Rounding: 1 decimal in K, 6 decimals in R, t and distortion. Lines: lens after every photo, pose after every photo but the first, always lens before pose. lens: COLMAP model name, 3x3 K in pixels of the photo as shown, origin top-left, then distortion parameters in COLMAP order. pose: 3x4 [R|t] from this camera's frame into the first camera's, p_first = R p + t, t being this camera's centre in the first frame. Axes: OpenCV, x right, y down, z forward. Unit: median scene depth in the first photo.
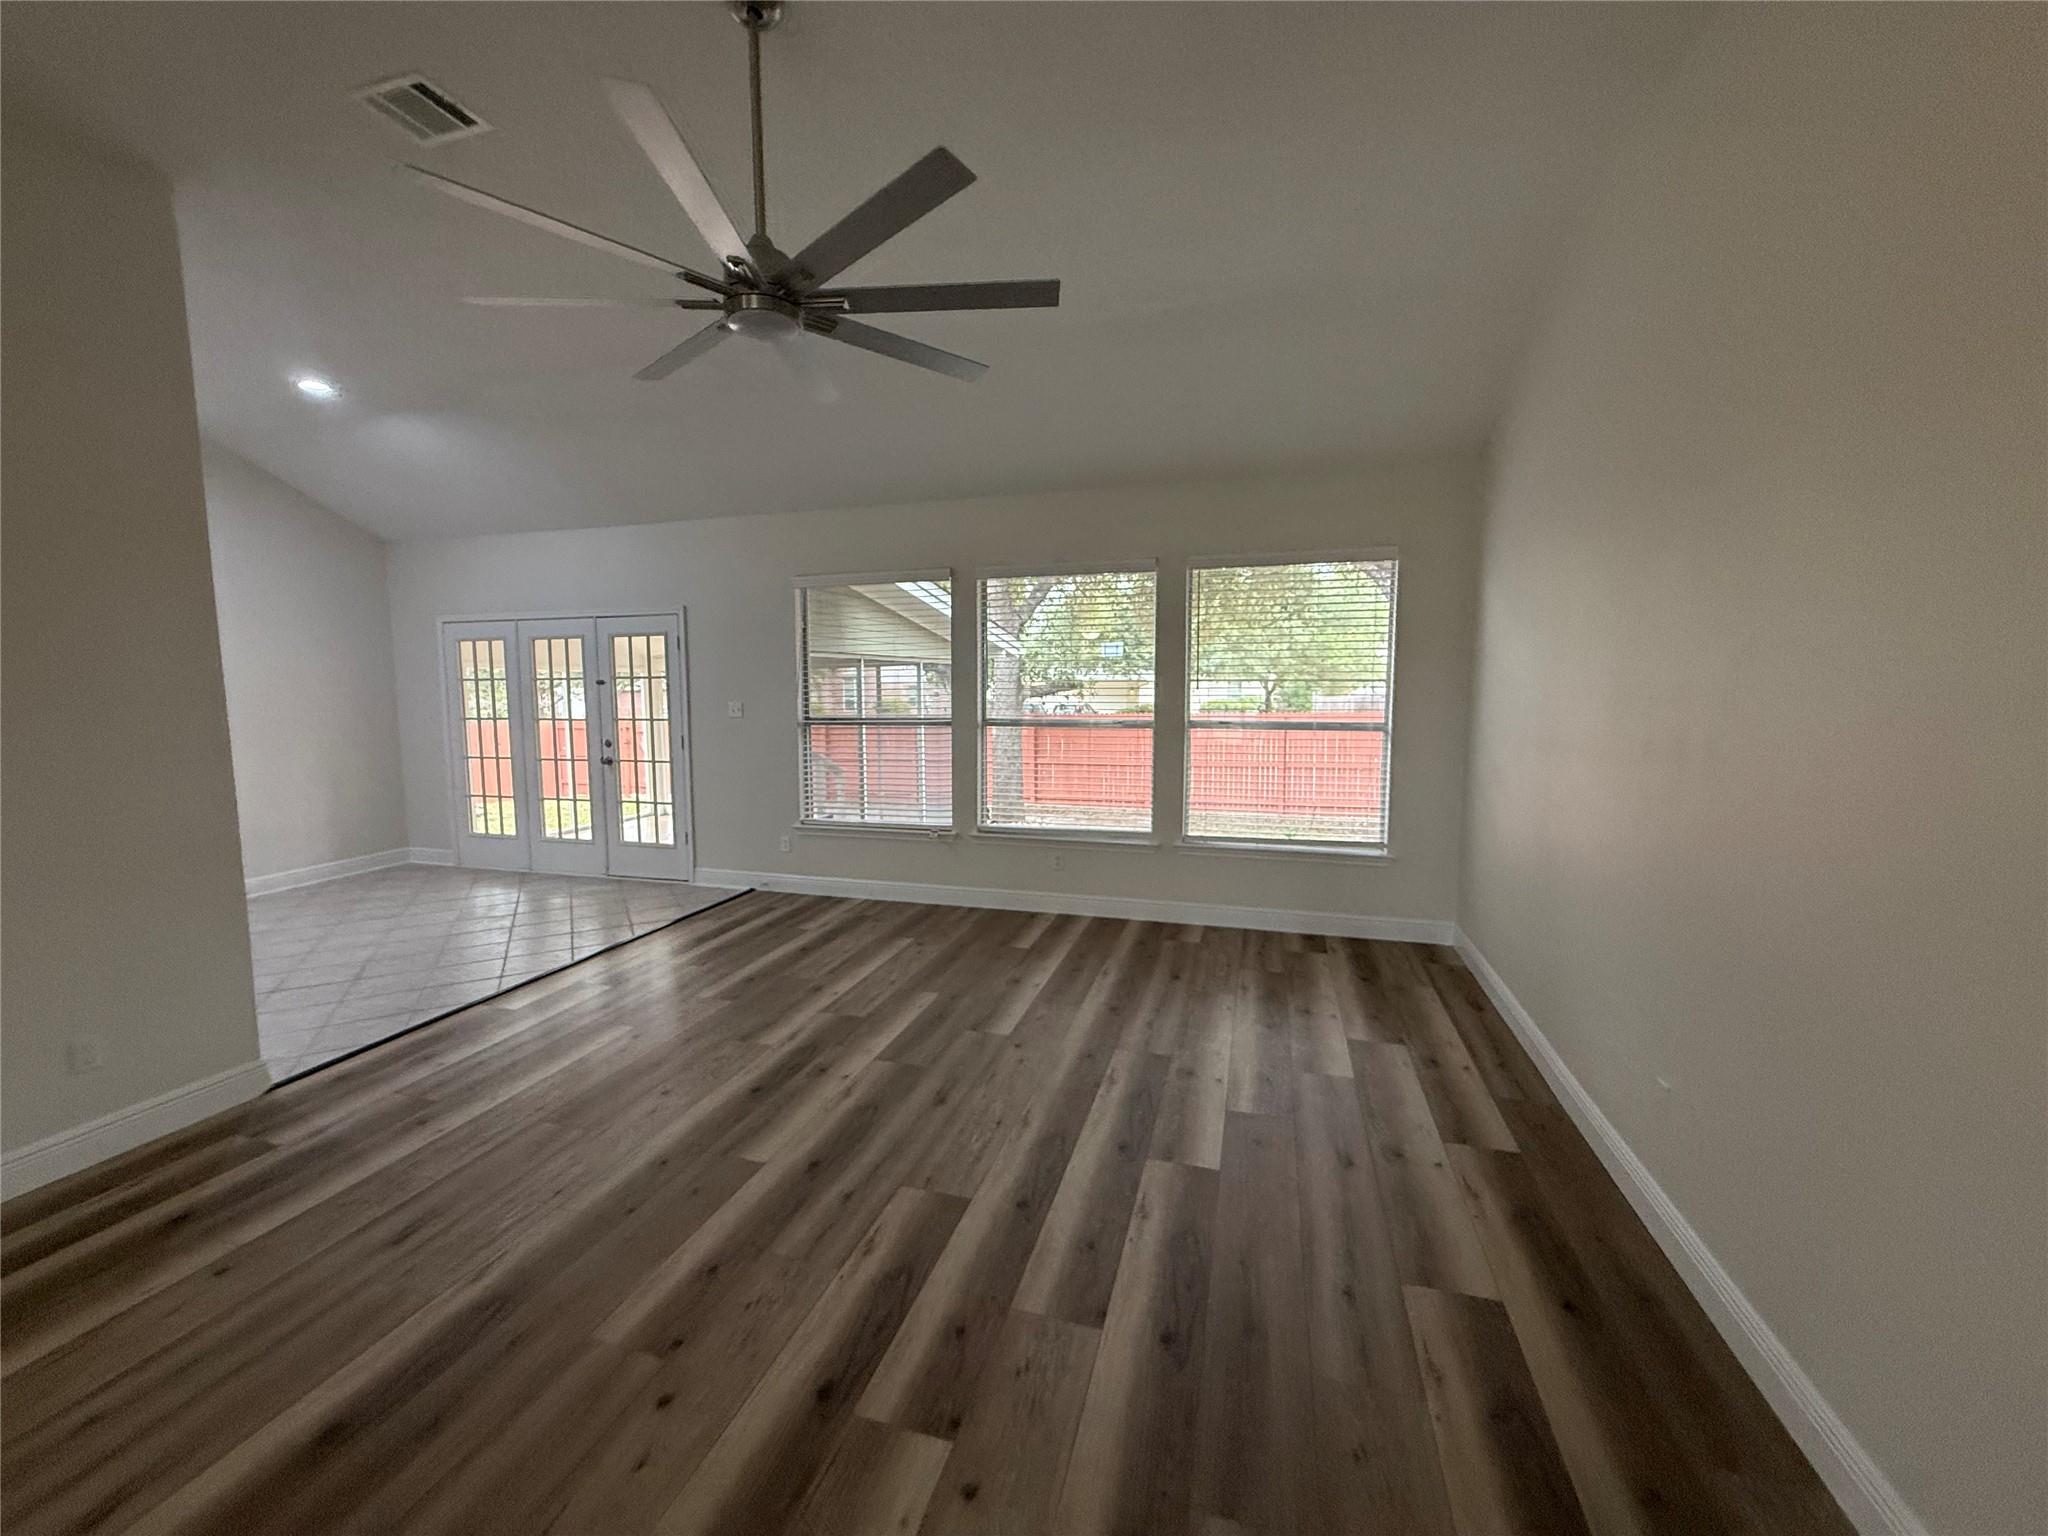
lens RADIAL K [[817.9, 0, 1021.4], [0, 817.9, 759.3], [0, 0, 1]] dist [0.001597, 0.000127]
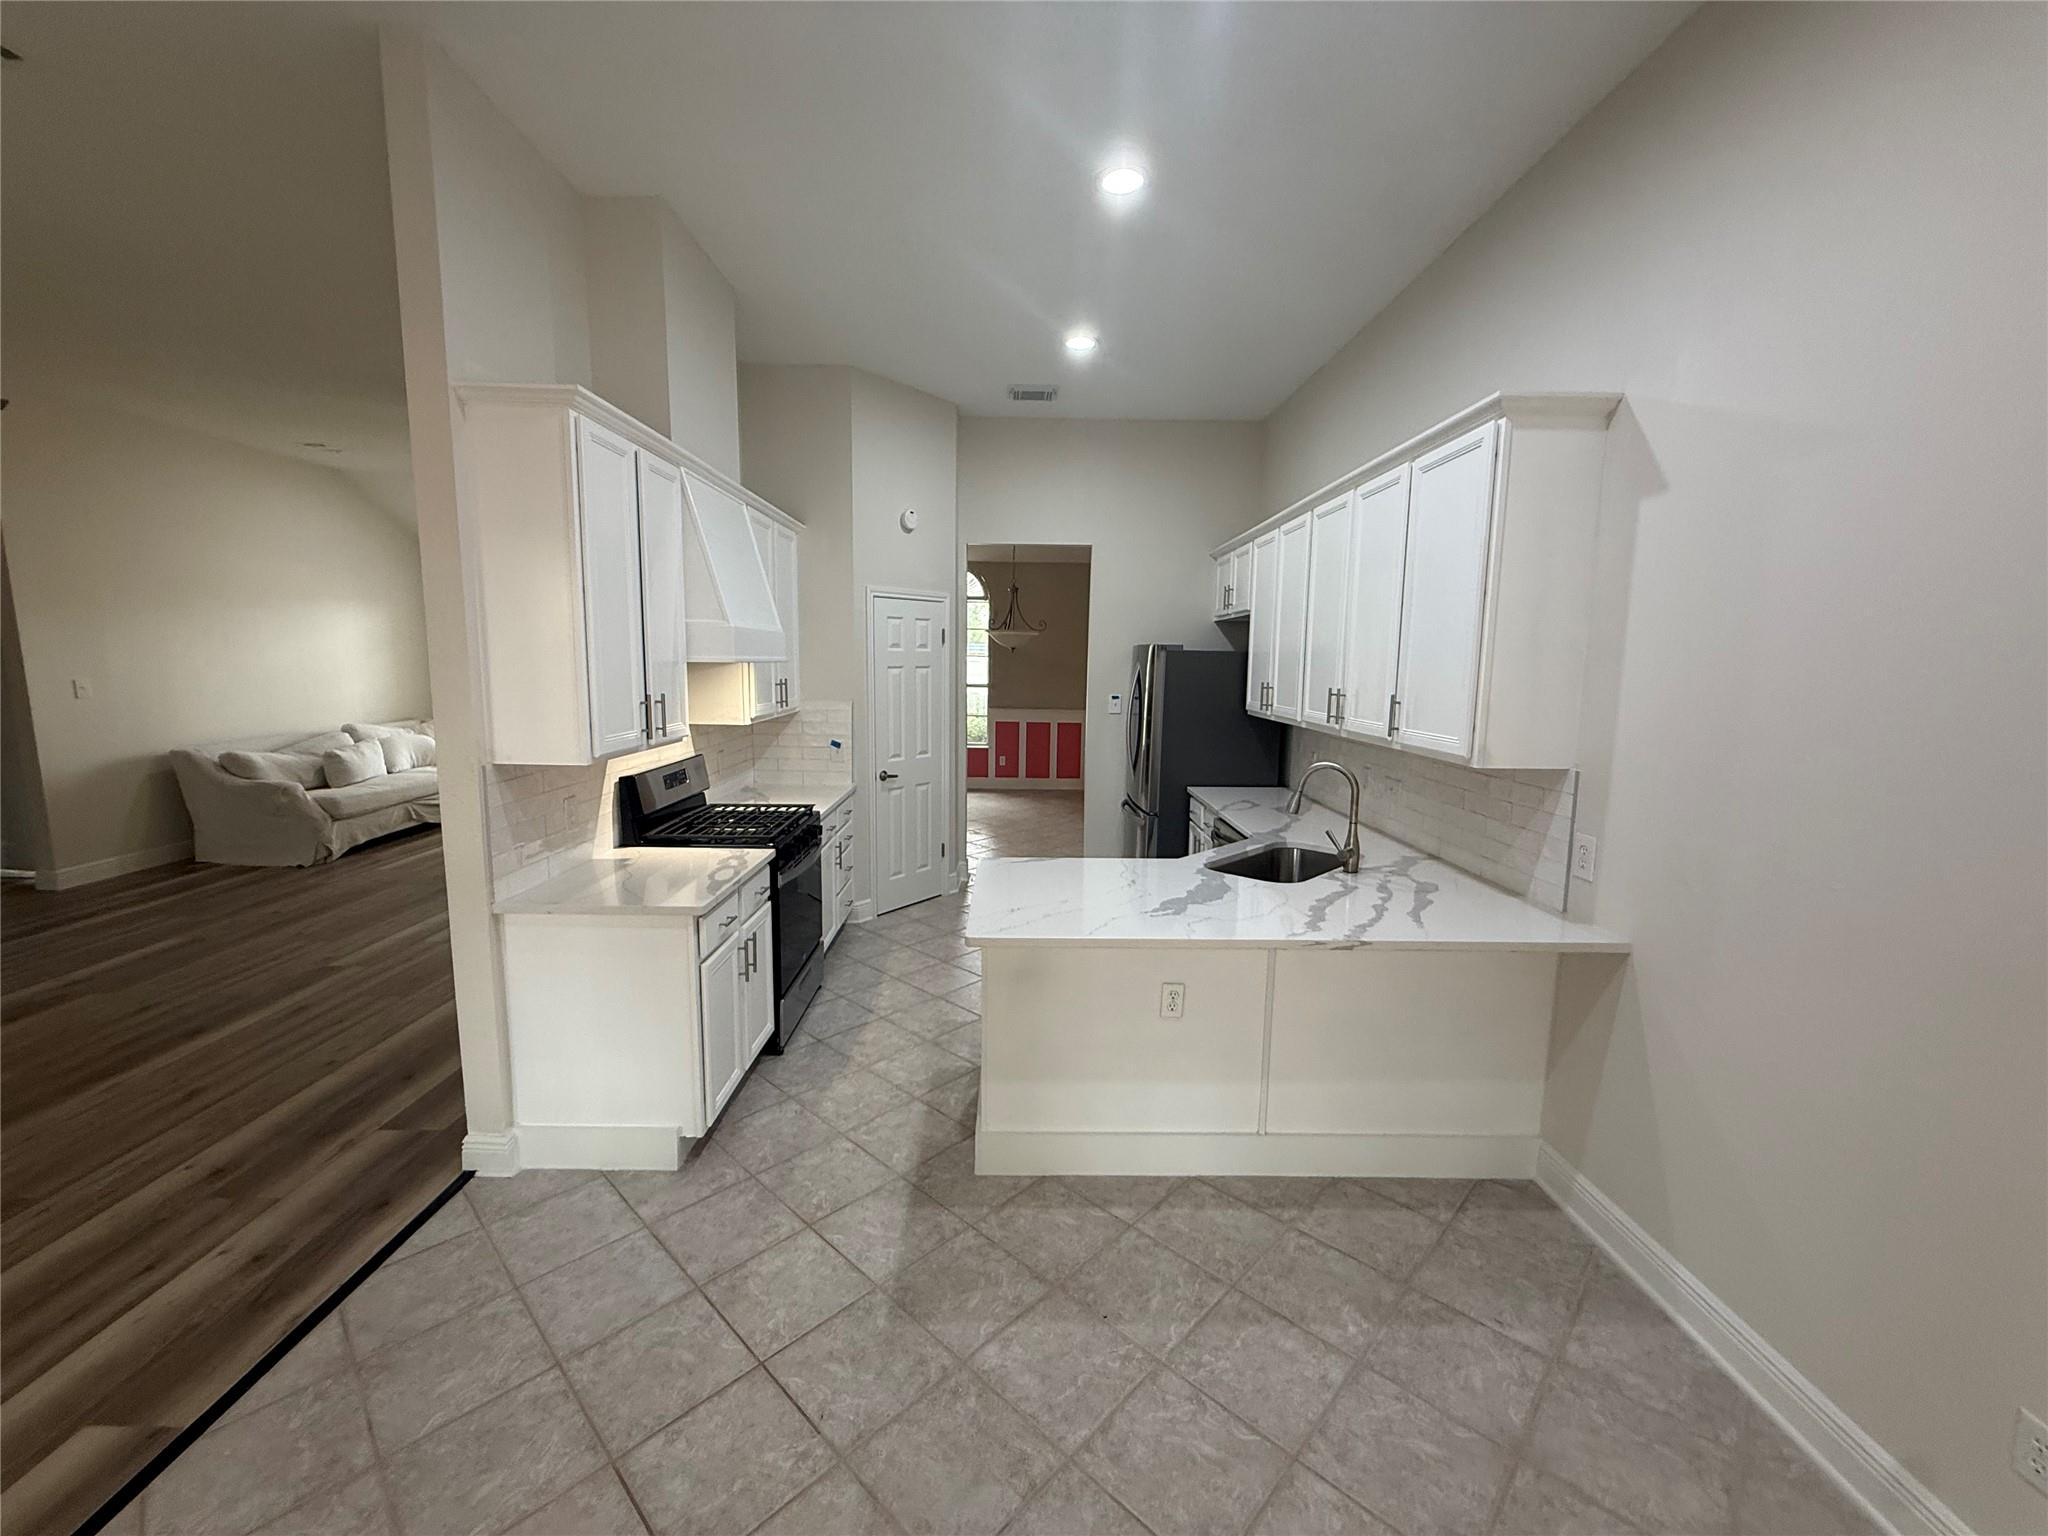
lens RADIAL K [[817.9, 0, 1024.4], [0, 817.9, 766.2], [0, 0, 1]] dist [0.001597, 0.000127]
pose [[-0.955693, 0.031238, -0.292704, -0.793877], [-0.035210, 0.975083, 0.219026, -0.129903], [0.292253, 0.219628, -0.930780, 1.193339]]
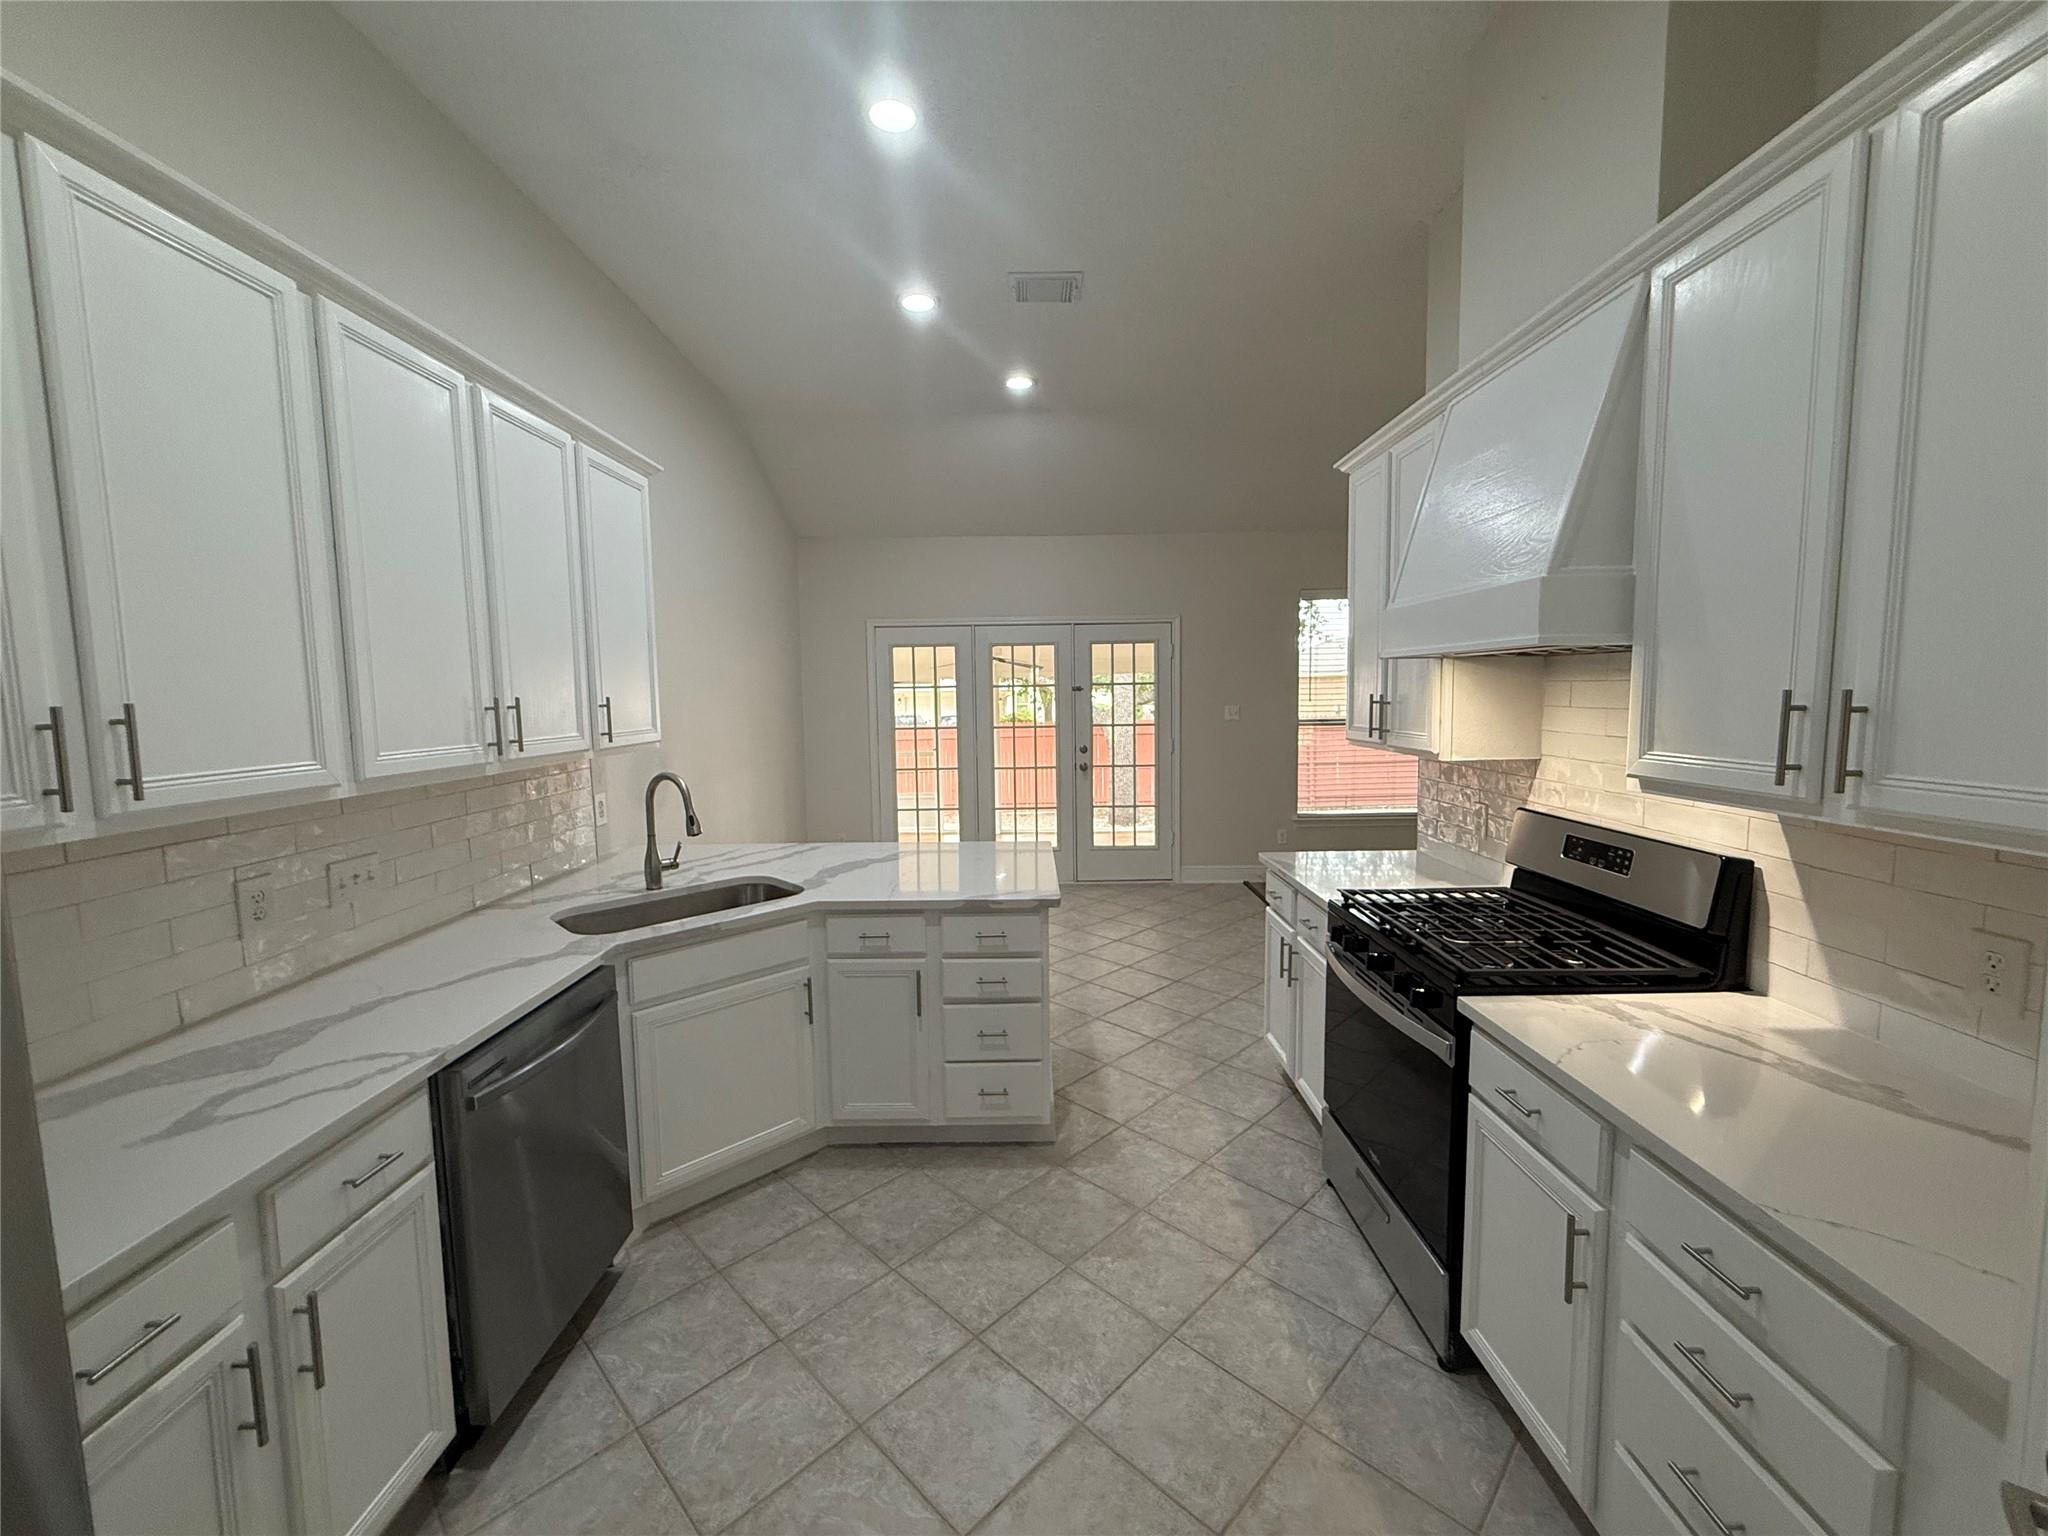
lens RADIAL K [[817.9, 0, 1015.6], [0, 817.9, 768.3], [0, 0, 1]] dist [0.001597, 0.000127]
pose [[0.963602, -0.030658, 0.265578, -1.119186], [0.031372, 0.999507, 0.001557, -0.000660], [-0.265494, 0.006831, 0.964088, 0.071361]]
